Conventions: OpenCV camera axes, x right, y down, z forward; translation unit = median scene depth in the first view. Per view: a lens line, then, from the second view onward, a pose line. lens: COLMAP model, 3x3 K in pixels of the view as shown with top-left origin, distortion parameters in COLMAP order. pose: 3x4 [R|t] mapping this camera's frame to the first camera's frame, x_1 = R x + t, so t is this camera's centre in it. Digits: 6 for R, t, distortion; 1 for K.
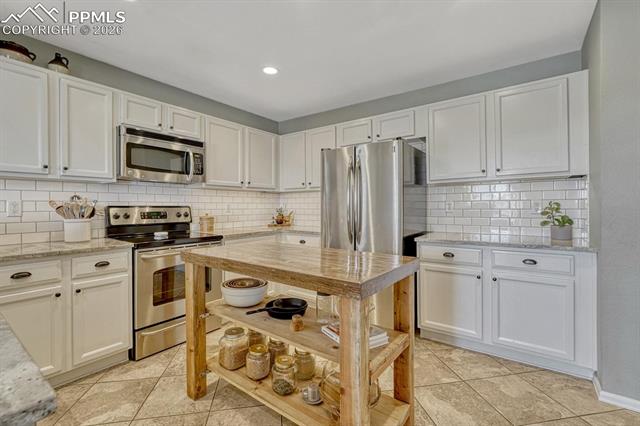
lens RADIAL K [[296.7, 0, 319.7], [0, 296.7, 202.9], [0, 0, 1]] dist [0.003270, -0.001959]
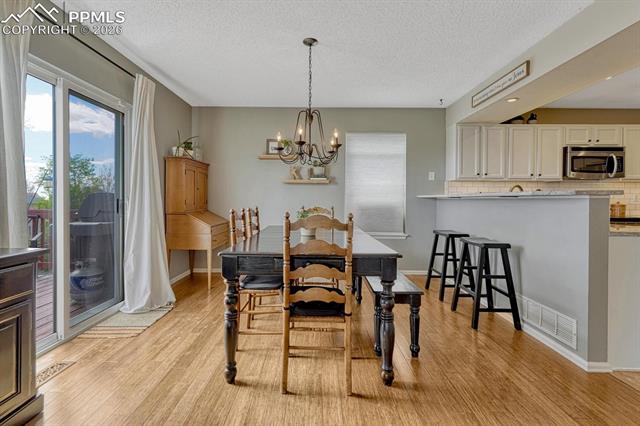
lens RADIAL K [[296.7, 0, 316.5], [0, 296.7, 200.7], [0, 0, 1]] dist [0.003270, -0.001959]
pose [[0.564035, 0.007044, -0.825721, -0.076543], [-0.000093, 0.999964, 0.008466, 0.026734], [0.825751, -0.004698, 0.564015, -0.984145]]
